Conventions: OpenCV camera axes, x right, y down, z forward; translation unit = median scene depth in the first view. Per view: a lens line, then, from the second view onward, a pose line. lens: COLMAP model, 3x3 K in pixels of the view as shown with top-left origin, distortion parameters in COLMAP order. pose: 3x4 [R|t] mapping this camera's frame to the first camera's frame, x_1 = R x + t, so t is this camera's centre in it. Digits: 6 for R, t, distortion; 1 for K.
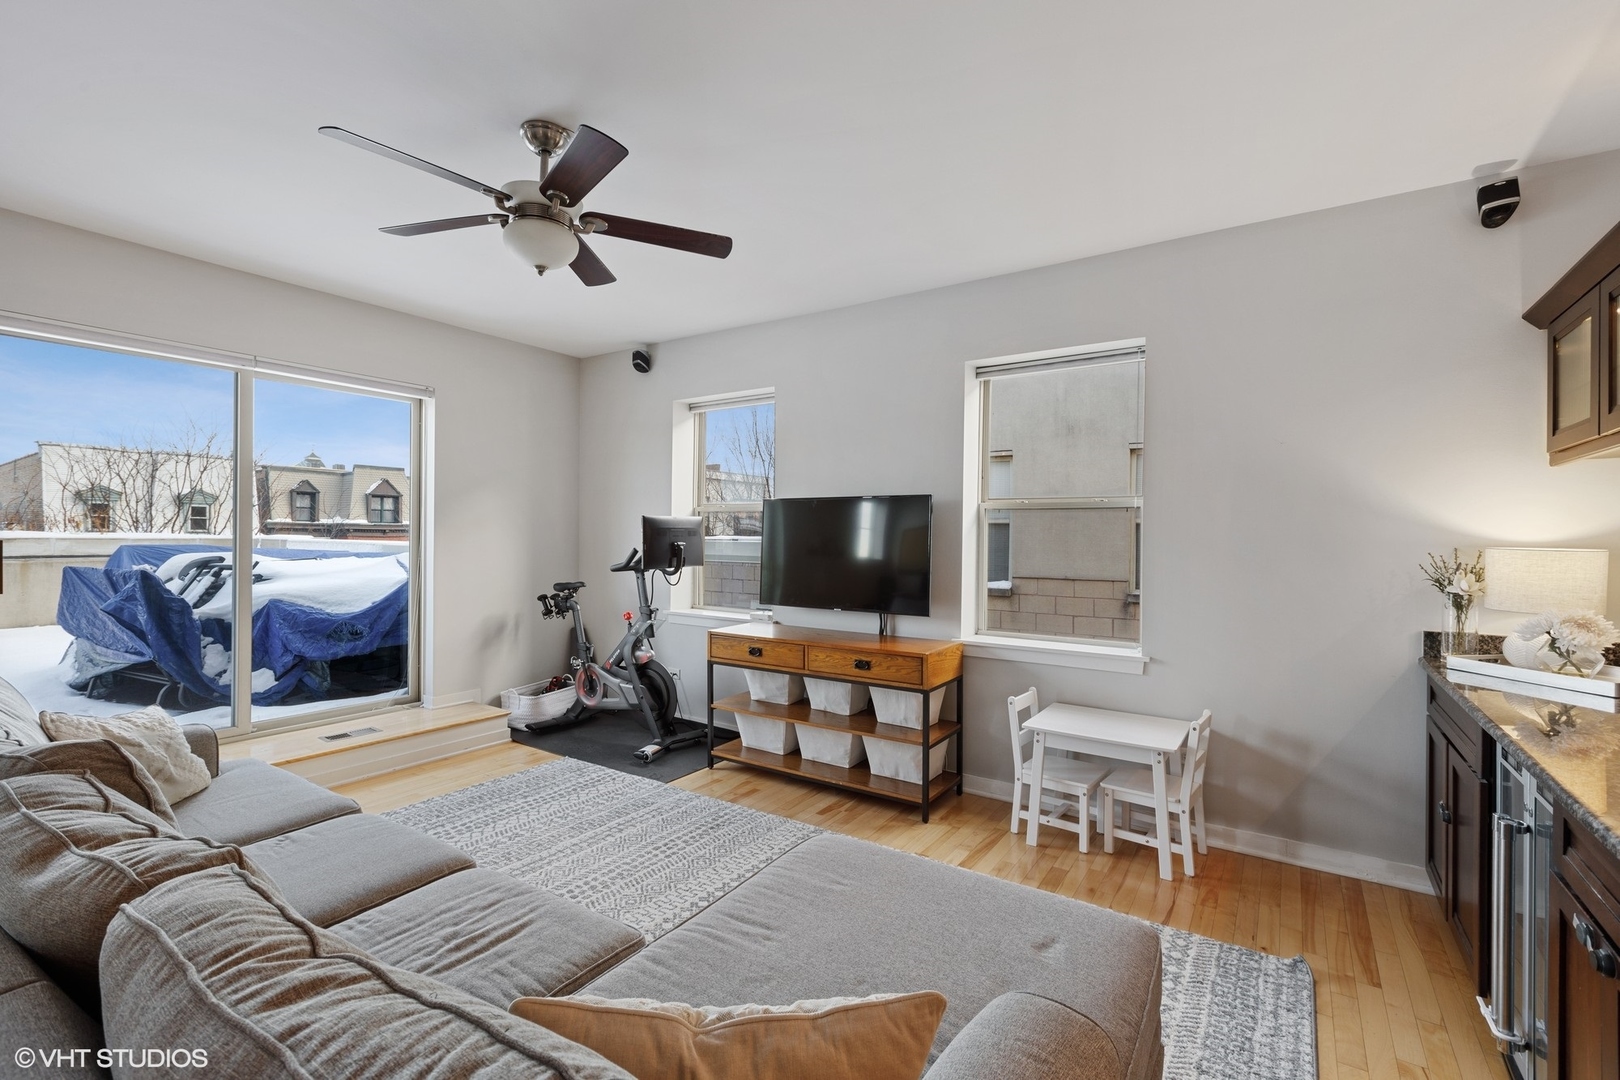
lens RADIAL K [[720.2, 0, 798.2], [0, 720.2, 549.4], [0, 0, 1]] dist [-0.001822, -0.000824]
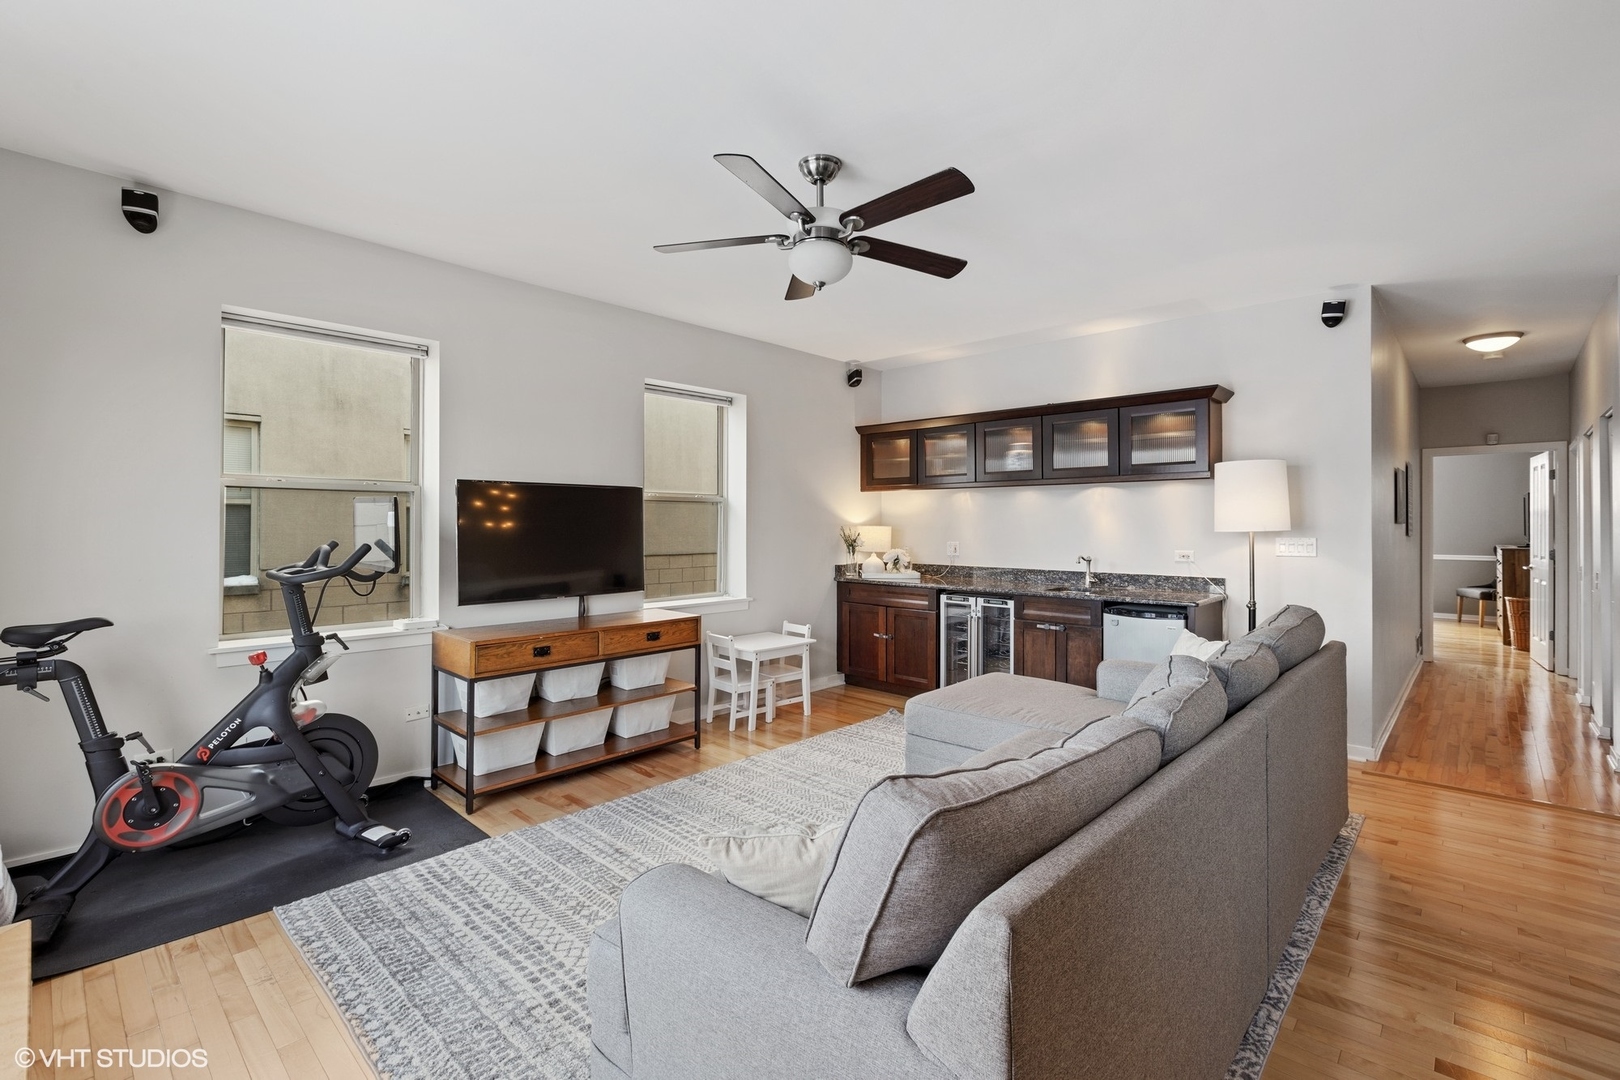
lens RADIAL K [[733.0, 0, 816.7], [0, 733.0, 524.0], [0, 0, 1]] dist [0.001759, 0.000307]
pose [[0.138533, -0.011098, 0.990296, -0.886754], [0.018140, 0.999798, 0.008667, -0.019241], [-0.990192, 0.016763, 0.138707, 0.505698]]
